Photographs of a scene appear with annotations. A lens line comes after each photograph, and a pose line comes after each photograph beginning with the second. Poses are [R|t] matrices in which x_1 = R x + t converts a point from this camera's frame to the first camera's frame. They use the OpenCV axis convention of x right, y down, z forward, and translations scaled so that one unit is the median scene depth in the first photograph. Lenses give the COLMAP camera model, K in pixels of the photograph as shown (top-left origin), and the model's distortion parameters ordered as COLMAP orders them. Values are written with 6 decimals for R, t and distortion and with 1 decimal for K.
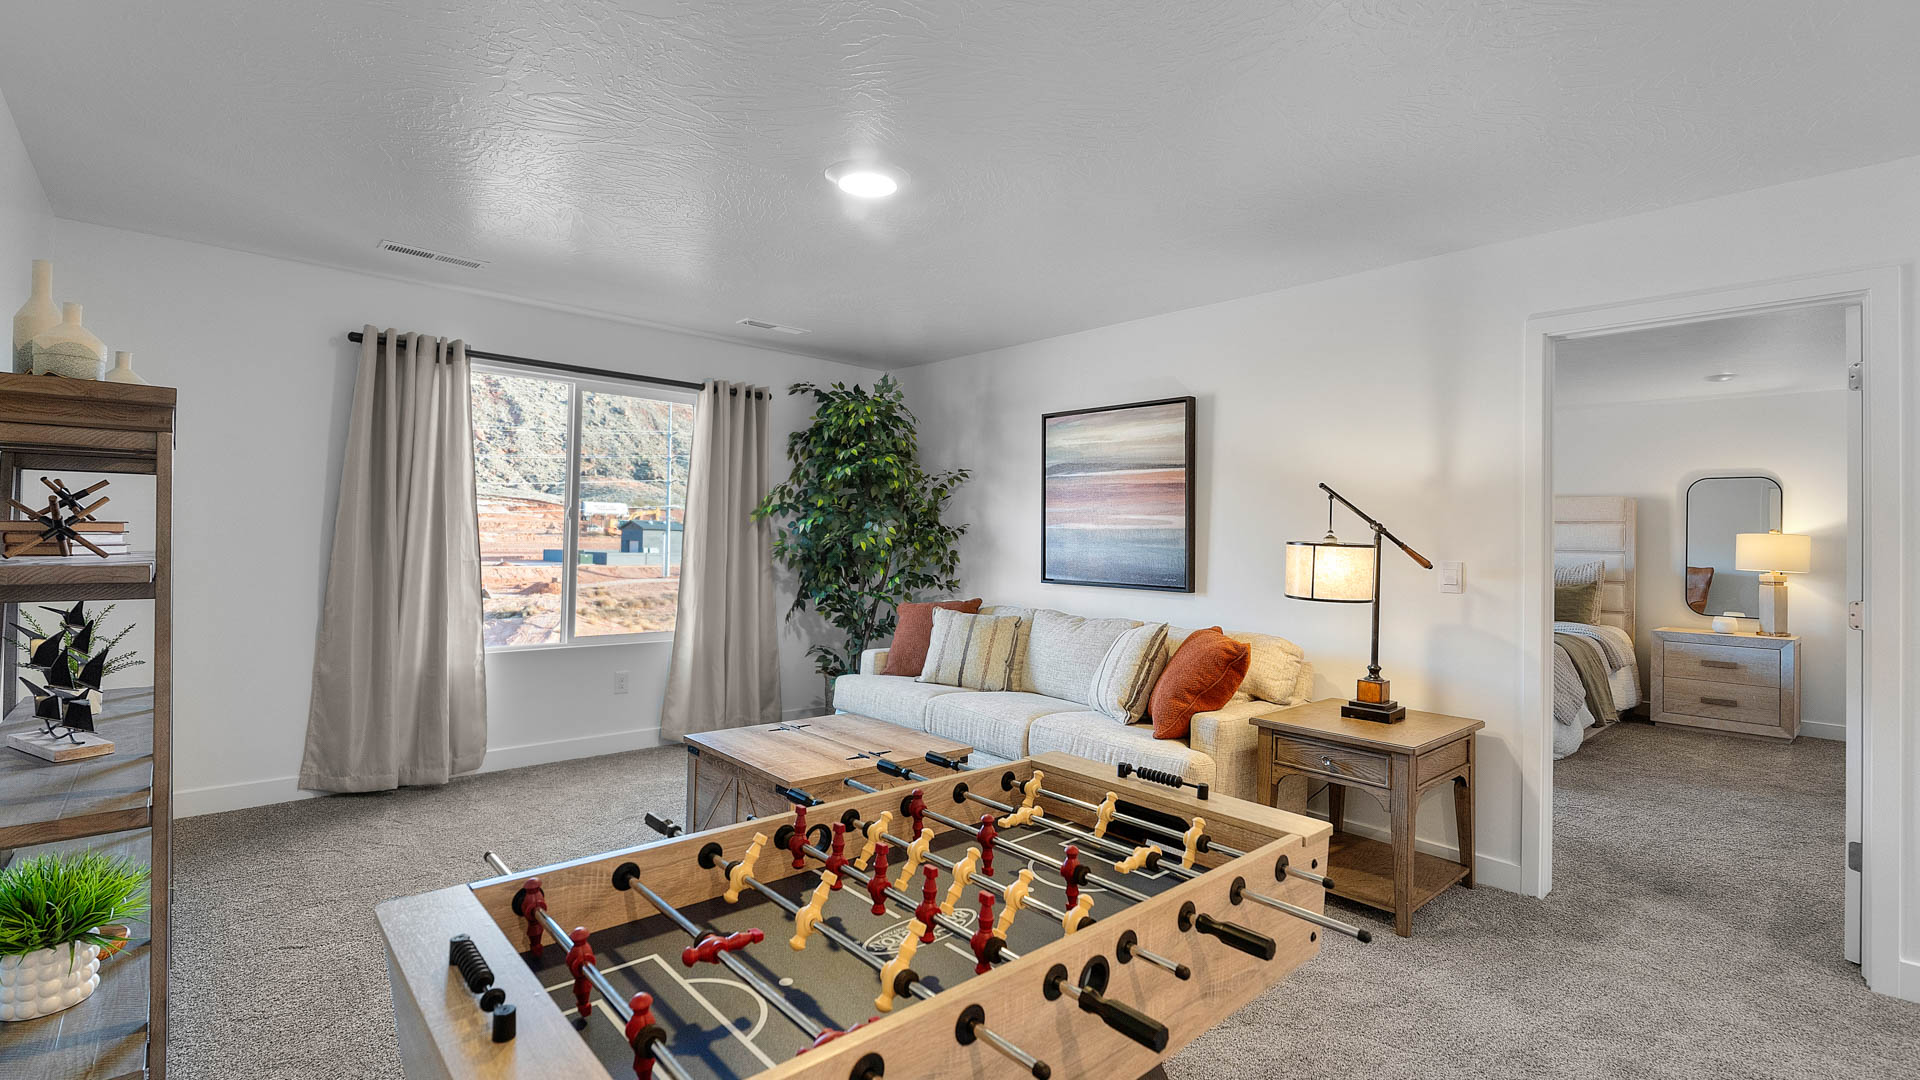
lens RADIAL K [[846.9, 0, 960.0], [0, 846.9, 540.0], [0, 0, 1]] dist [-0.000018, -0.000004]
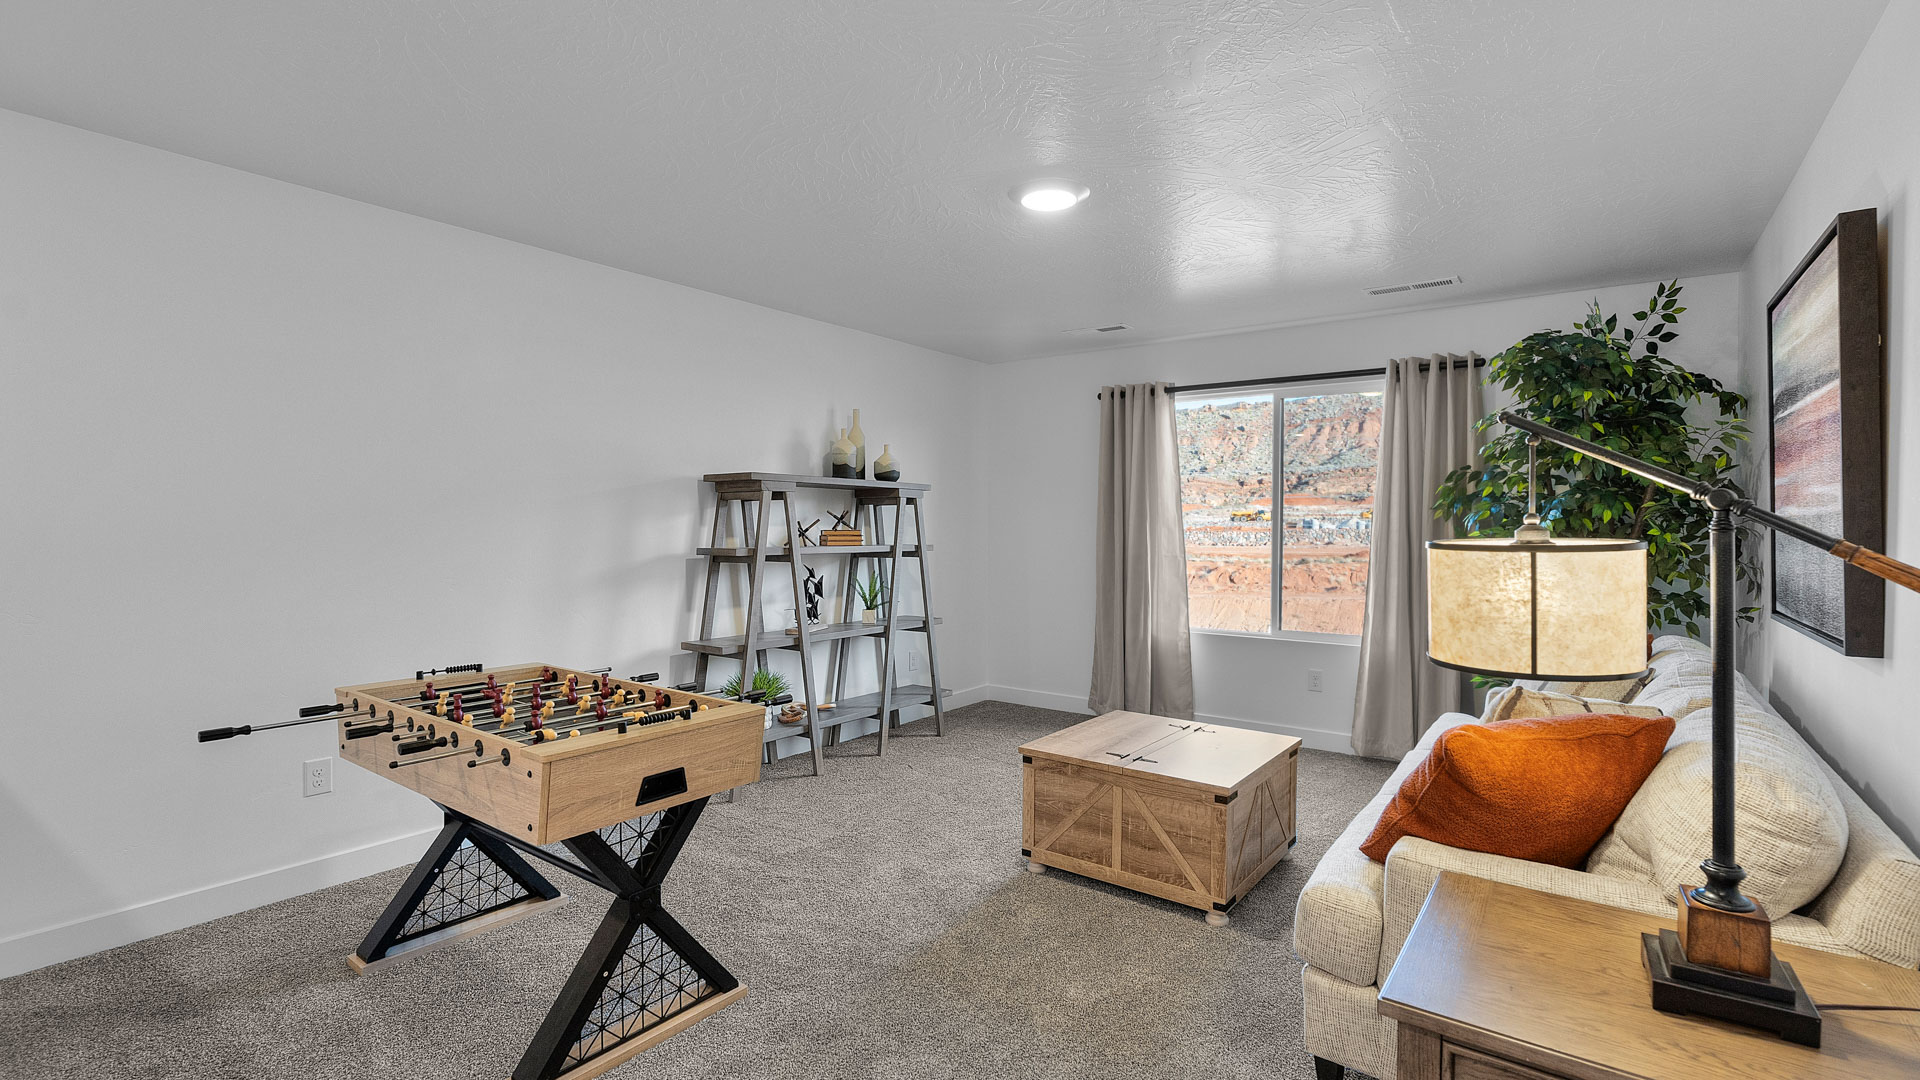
lens RADIAL K [[861.6, 0, 956.8], [0, 861.6, 507.2], [0, 0, 1]] dist [-0.003423, -0.000779]
pose [[0.200660, -0.034381, -0.979057, 0.578887], [-0.006760, 0.999312, -0.036478, 0.002991], [0.979638, 0.013938, 0.200289, 0.422906]]
